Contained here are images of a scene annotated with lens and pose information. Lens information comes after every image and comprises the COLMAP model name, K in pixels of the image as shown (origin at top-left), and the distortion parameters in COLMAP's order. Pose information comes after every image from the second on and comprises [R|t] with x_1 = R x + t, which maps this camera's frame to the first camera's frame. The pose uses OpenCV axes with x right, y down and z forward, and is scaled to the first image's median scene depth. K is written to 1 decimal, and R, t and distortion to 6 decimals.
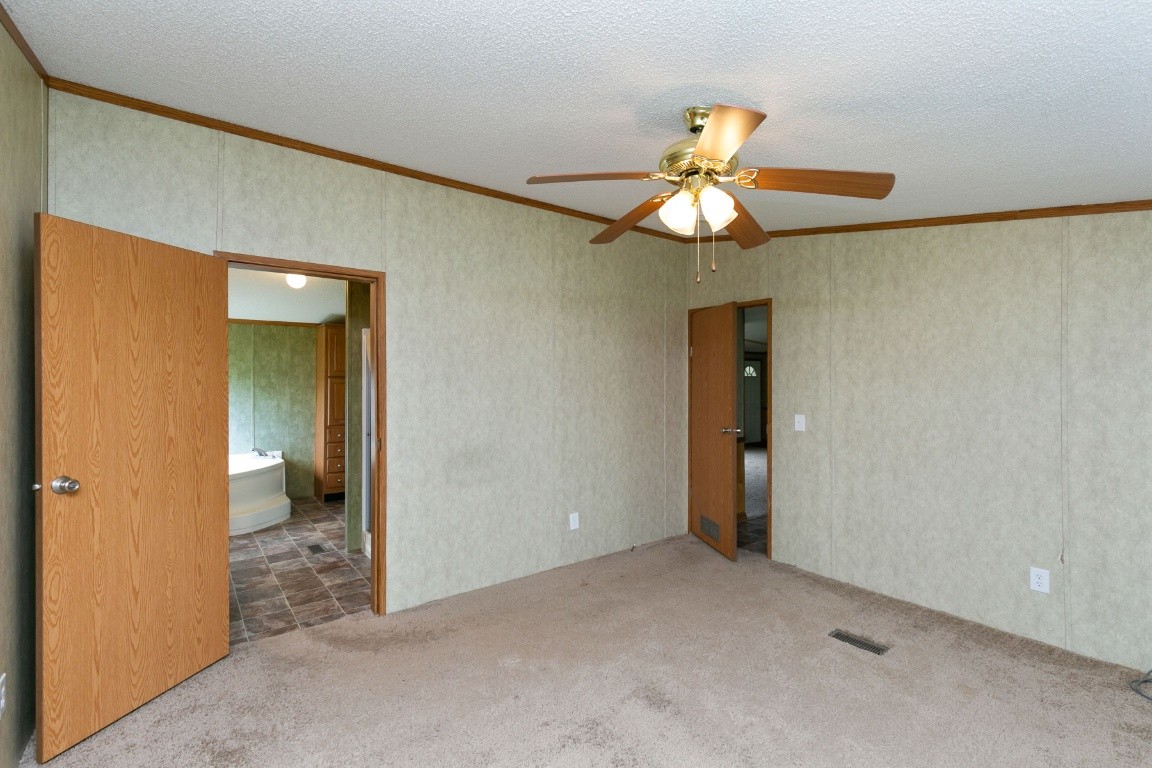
lens RADIAL K [[520.5, 0, 582.1], [0, 520.5, 376.7], [0, 0, 1]] dist [0.000731, -0.000723]
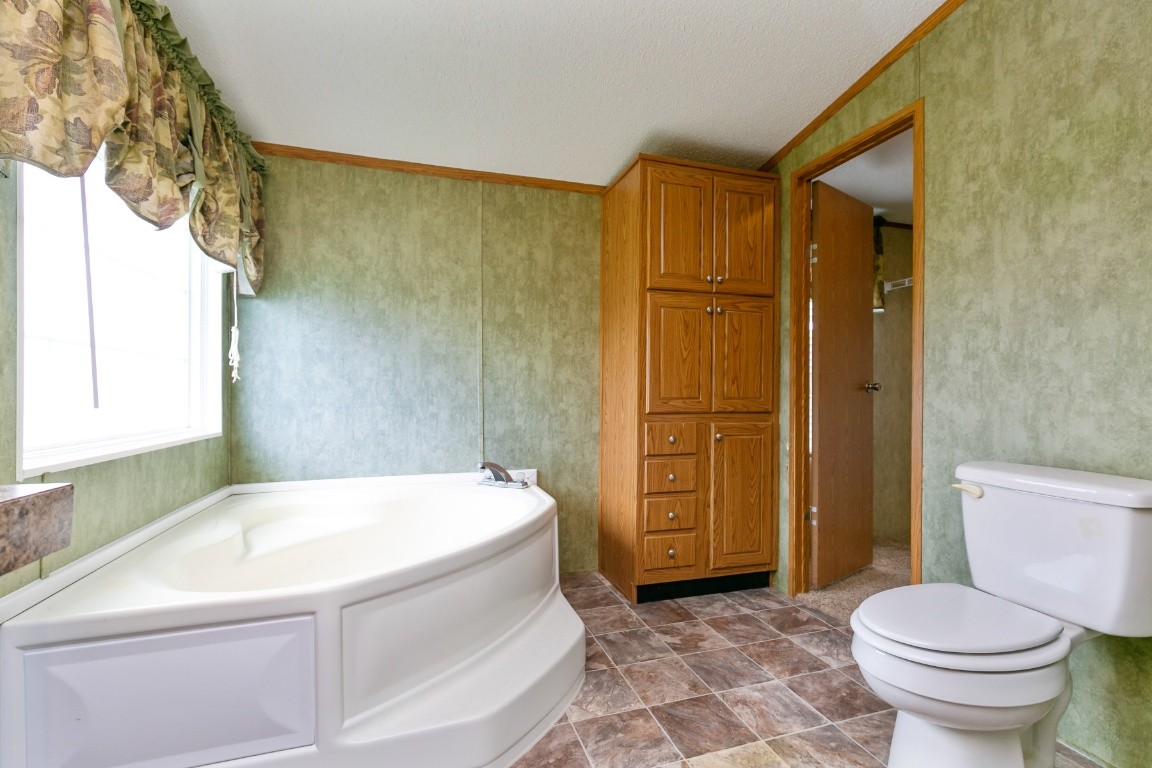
lens RADIAL K [[520.5, 0, 577.5], [0, 520.5, 391.3], [0, 0, 1]] dist [0.000731, -0.000723]
pose [[0.938646, 0.001758, -0.344877, -0.399079], [0.001627, 0.999953, 0.009527, 0.073403], [0.344878, -0.009504, 0.938600, 0.607444]]
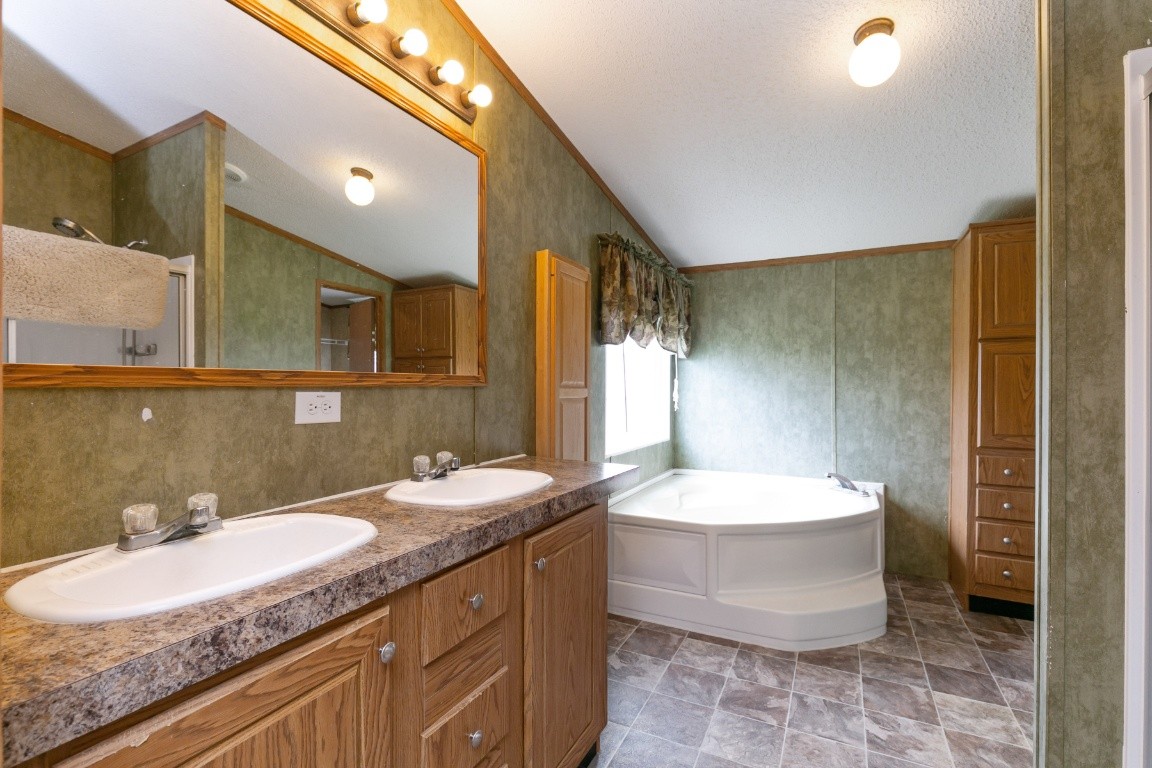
lens RADIAL K [[520.5, 0, 580.4], [0, 520.5, 385.2], [0, 0, 1]] dist [0.000731, -0.000723]
pose [[0.434066, 0.001384, -0.900880, -0.226584], [0.002408, 0.999993, 0.002697, 0.037686], [0.900878, -0.003340, 0.434060, 0.484758]]
